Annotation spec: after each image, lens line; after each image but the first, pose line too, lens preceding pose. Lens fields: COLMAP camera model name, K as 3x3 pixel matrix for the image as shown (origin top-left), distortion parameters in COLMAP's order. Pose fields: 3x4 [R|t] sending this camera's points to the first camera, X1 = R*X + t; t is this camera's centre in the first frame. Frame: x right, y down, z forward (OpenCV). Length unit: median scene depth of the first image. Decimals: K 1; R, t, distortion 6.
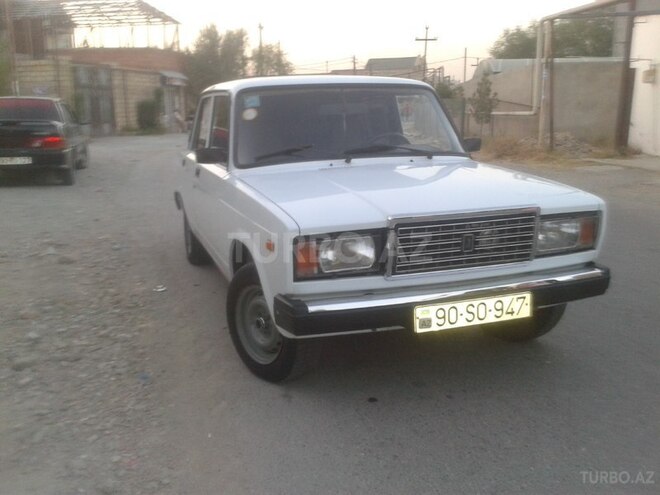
lens RADIAL K [[639.8, 0, 330.0], [0, 639.8, 247.5], [0, 0, 1]] dist [0.138643, -0.312423]
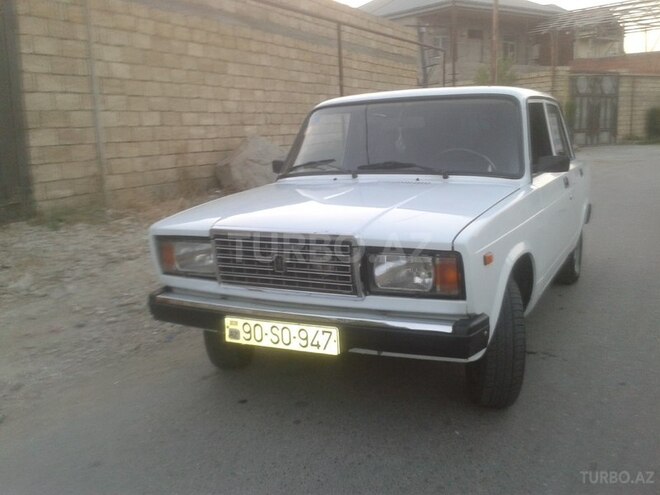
lens RADIAL K [[639.8, 0, 330.0], [0, 639.8, 247.5], [0, 0, 1]] dist [0.138643, -0.312423]
pose [[0.698796, 0.121369, -0.704949, 0.803762], [-0.129742, 0.990660, 0.041950, -0.069248], [0.703456, 0.062147, 0.708016, 0.304971]]
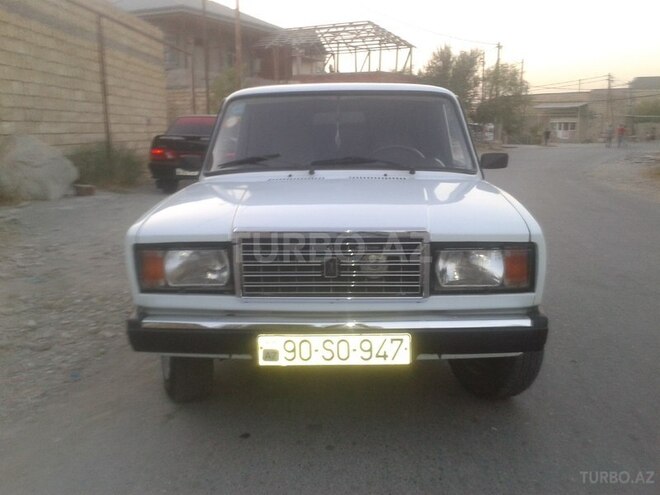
lens RADIAL K [[639.8, 0, 330.0], [0, 639.8, 247.5], [0, 0, 1]] dist [0.138643, -0.312423]
pose [[0.932924, 0.072348, -0.352729, 0.430956], [-0.083689, 0.996347, -0.016986, -0.015871], [0.350212, 0.045367, 0.935571, 0.172738]]
